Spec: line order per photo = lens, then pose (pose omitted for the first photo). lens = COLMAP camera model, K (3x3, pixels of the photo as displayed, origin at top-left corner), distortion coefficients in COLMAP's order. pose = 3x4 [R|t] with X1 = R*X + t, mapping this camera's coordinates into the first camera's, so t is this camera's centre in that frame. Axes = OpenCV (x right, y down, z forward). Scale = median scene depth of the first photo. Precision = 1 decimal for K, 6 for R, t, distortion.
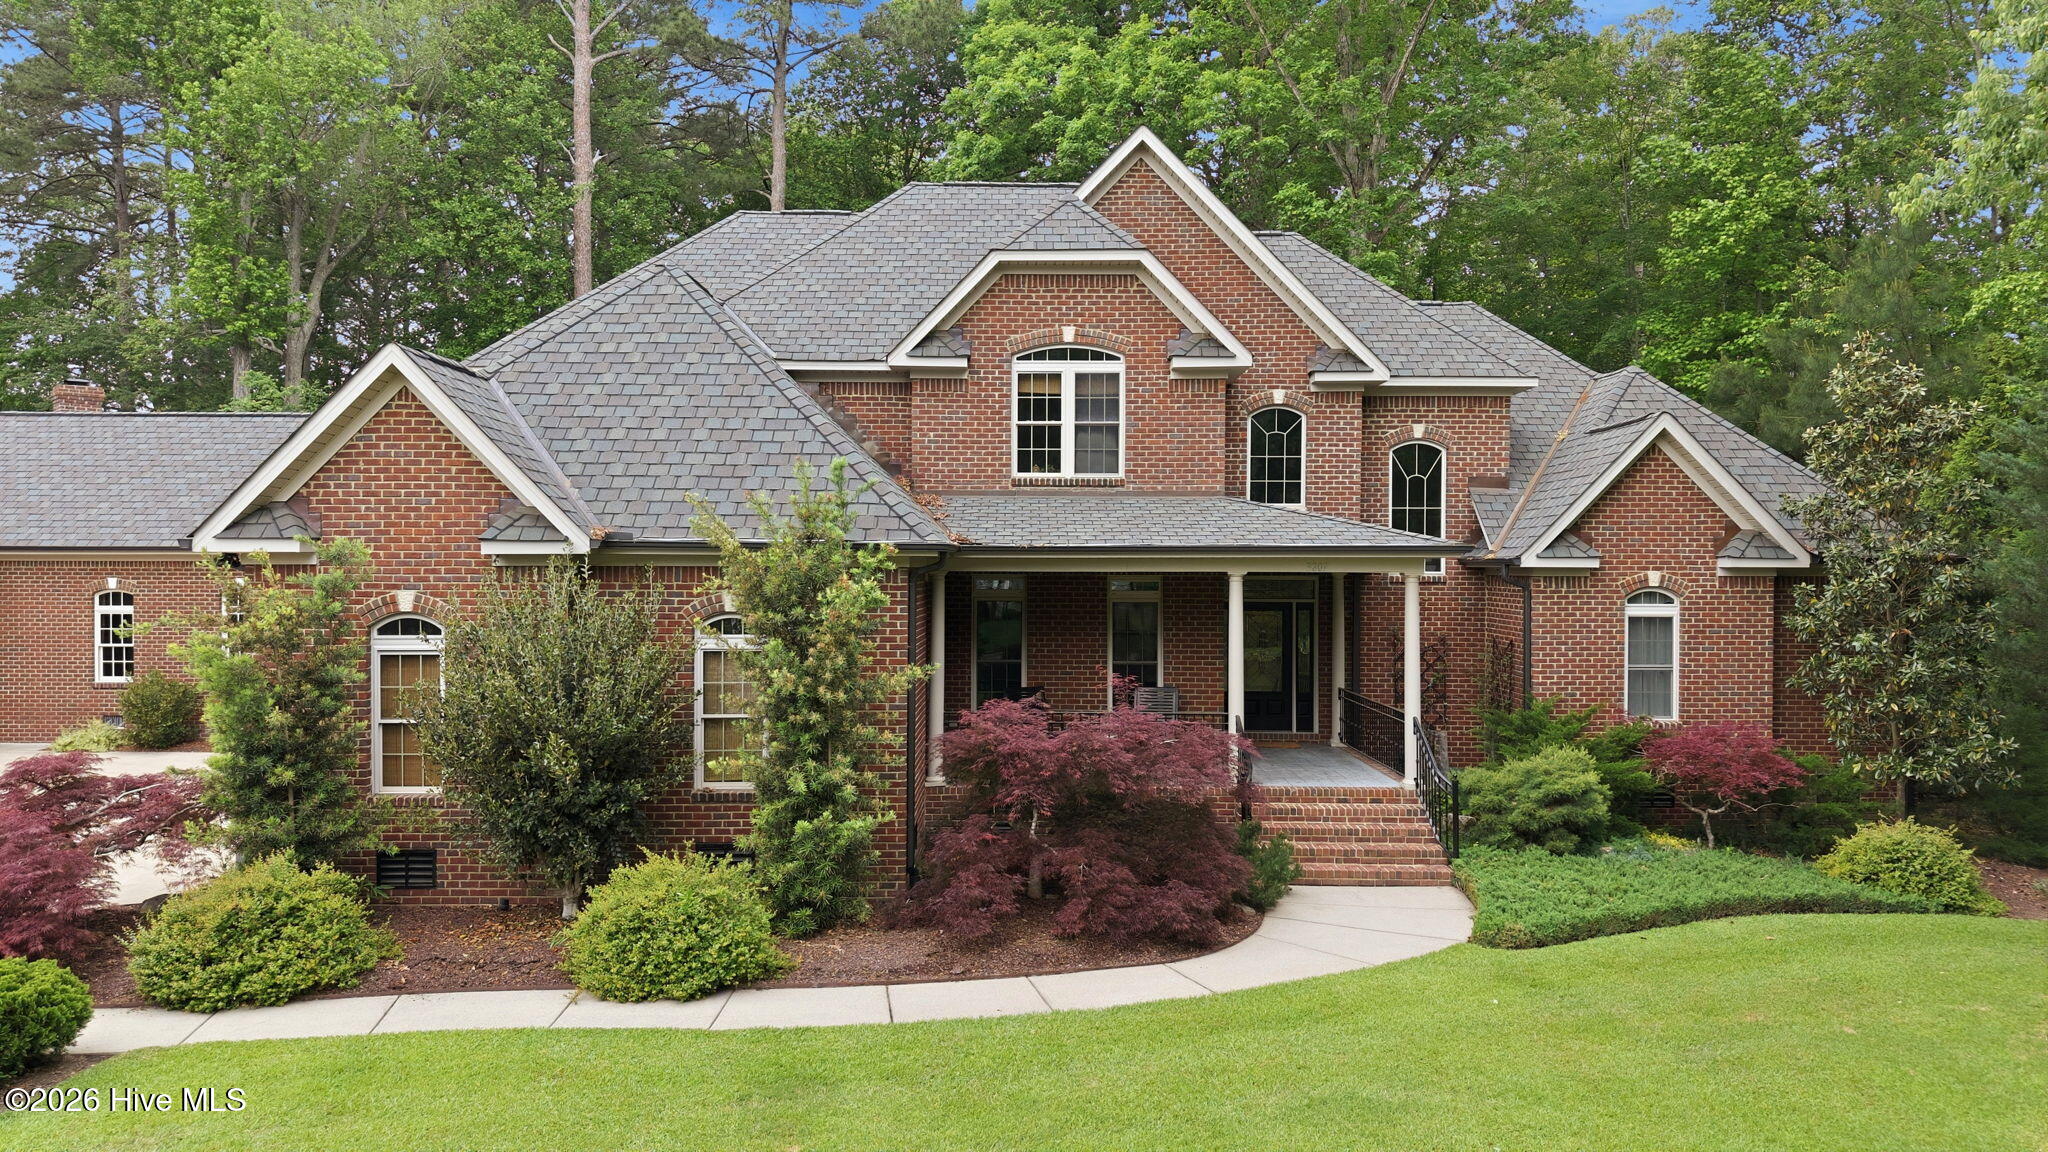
lens RADIAL K [[1388.1, 0, 1010.0], [0, 1388.1, 557.6], [0, 0, 1]] dist [0.022494, -0.019423]
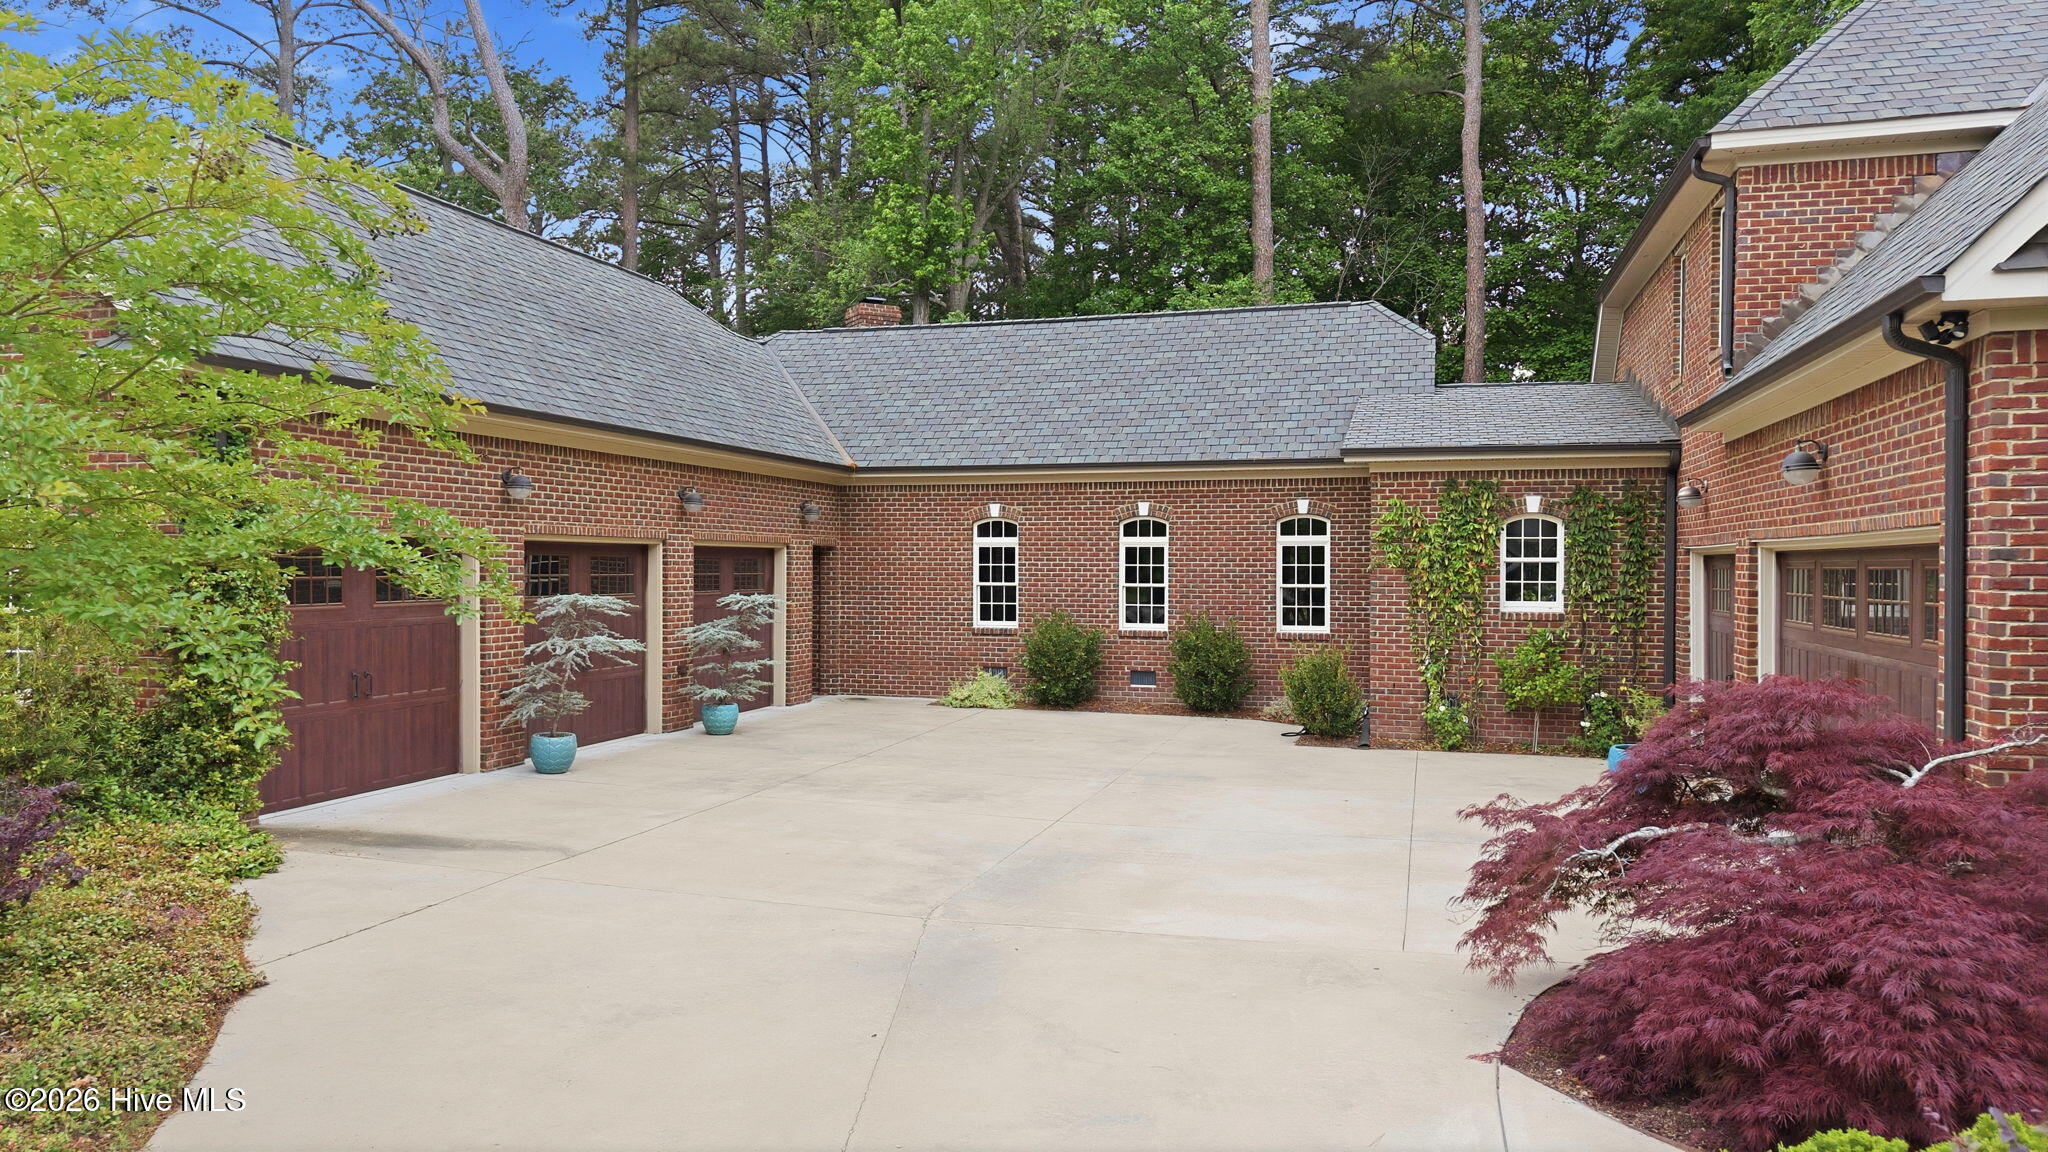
lens RADIAL K [[1388.1, 0, 1034.9], [0, 1388.1, 585.5], [0, 0, 1]] dist [0.022494, -0.019423]
pose [[0.961293, 0.001222, -0.275526, -0.549845], [0.005138, 0.999737, 0.022359, 0.063964], [0.275481, -0.022910, 0.961033, 0.282495]]
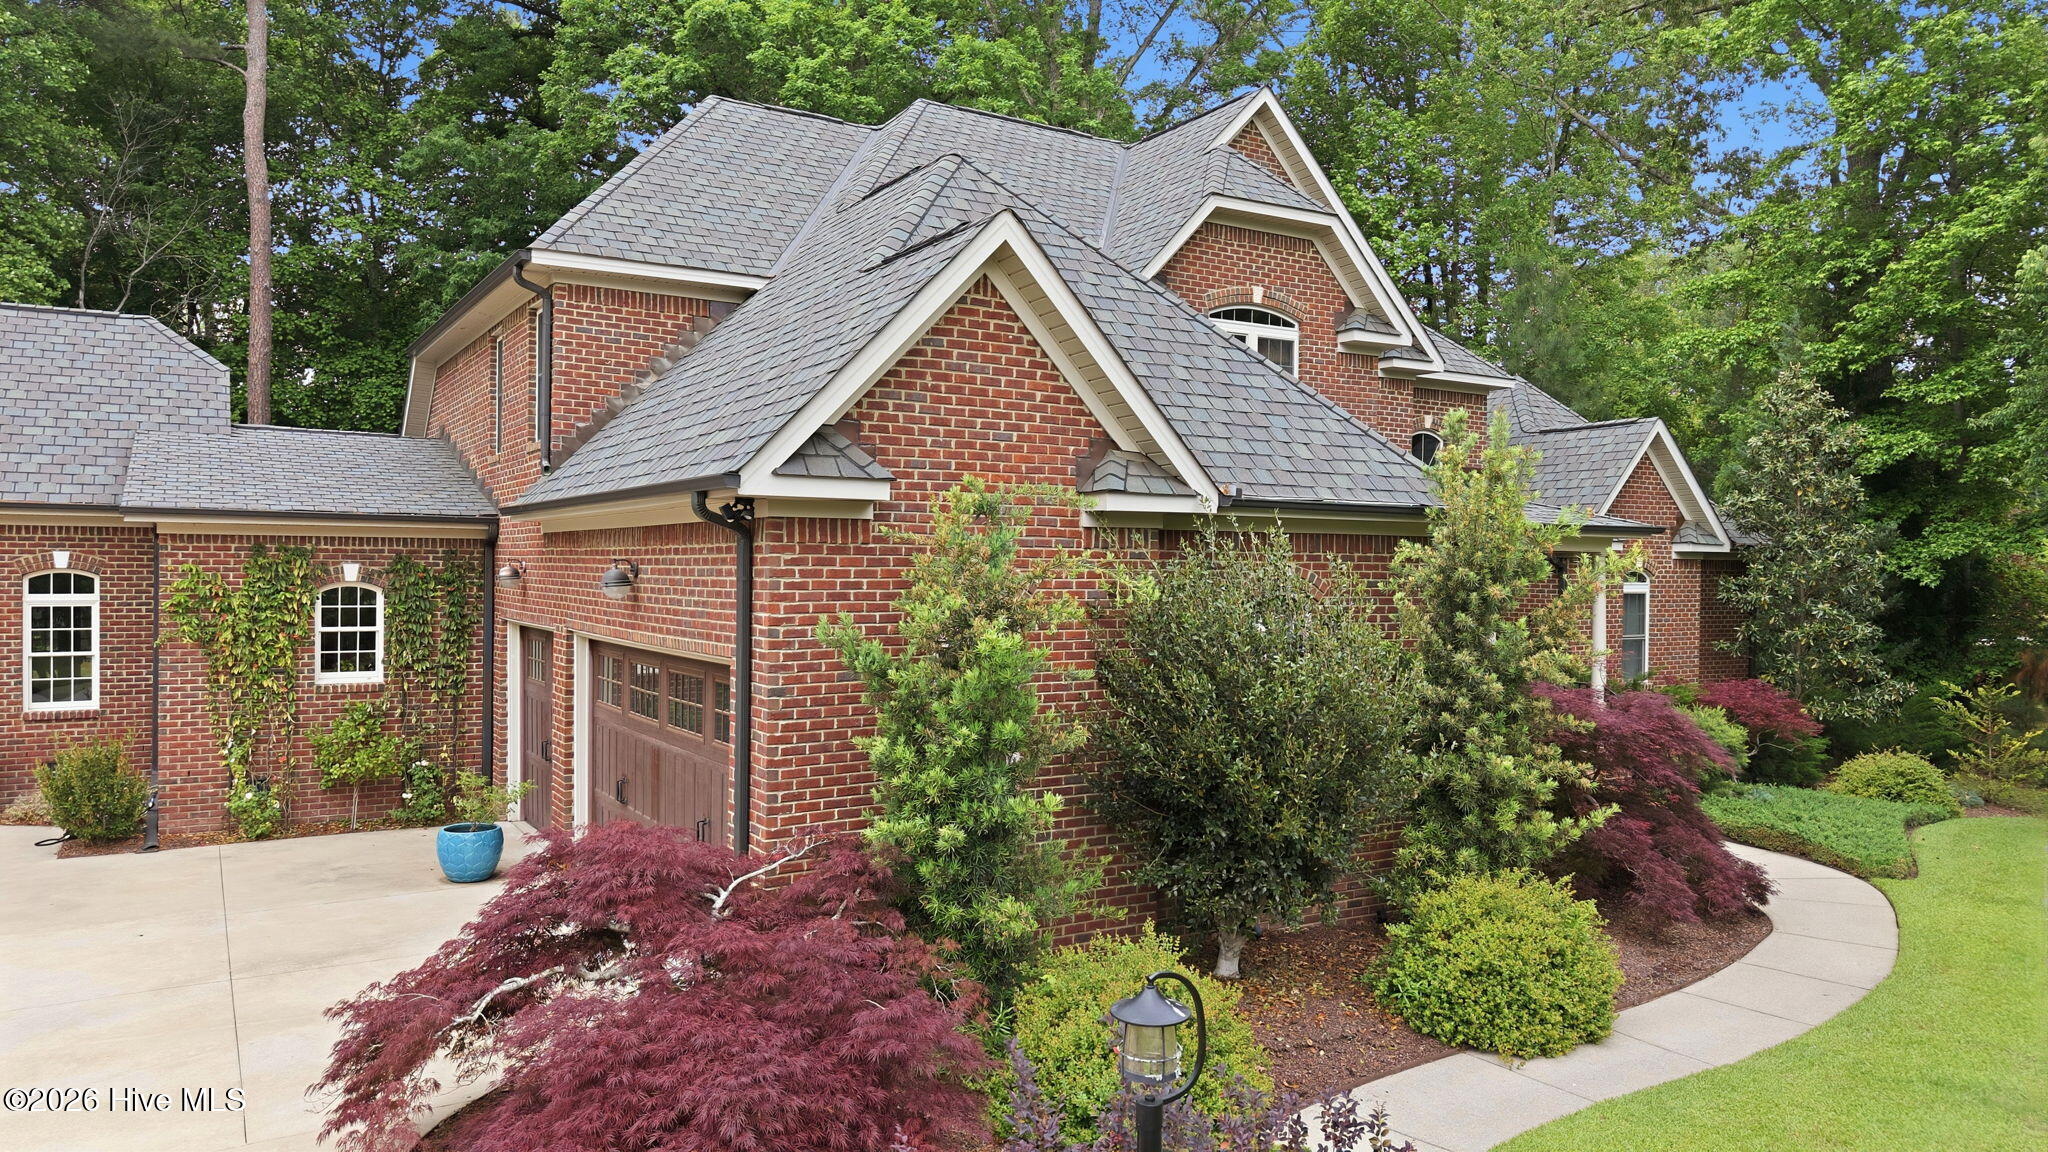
lens RADIAL K [[1388.1, 0, 1022.6], [0, 1388.1, 576.0], [0, 0, 1]] dist [0.022494, -0.019423]
pose [[0.860866, 0.000742, 0.508831, -0.571252], [-0.010256, 0.999821, 0.015895, 0.015266], [-0.508728, -0.018902, 0.860720, 0.269834]]
